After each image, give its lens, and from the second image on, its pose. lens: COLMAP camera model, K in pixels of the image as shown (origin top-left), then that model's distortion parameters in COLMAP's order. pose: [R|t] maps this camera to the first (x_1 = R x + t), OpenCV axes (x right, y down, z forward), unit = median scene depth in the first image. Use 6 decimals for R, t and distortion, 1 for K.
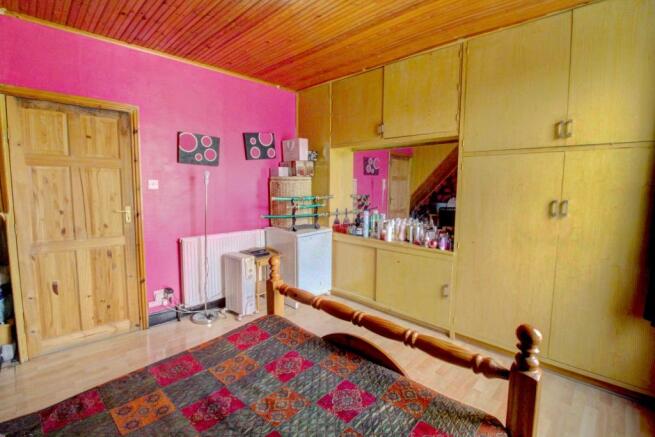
lens RADIAL K [[305.4, 0, 327.0], [0, 305.4, 214.5], [0, 0, 1]] dist [-0.018847, -0.000887]
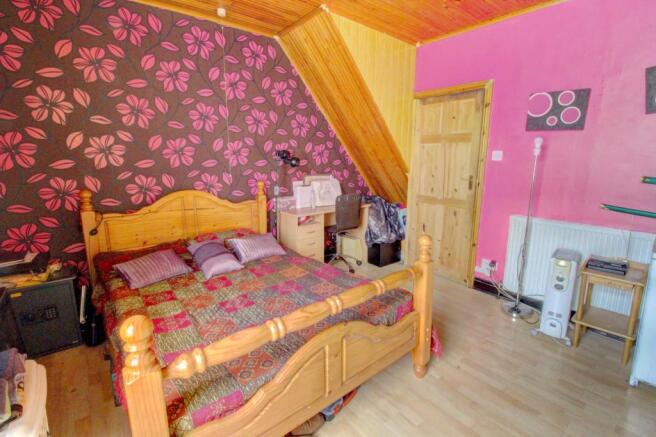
lens RADIAL K [[305.9, 0, 328.8], [0, 305.9, 218.0], [0, 0, 1]] dist [-0.018847, -0.000887]
pose [[-0.122468, 0.188590, -0.974390, 0.509390], [-0.093524, 0.975218, 0.200505, -0.047580], [0.988056, 0.115685, -0.101796, 0.572121]]
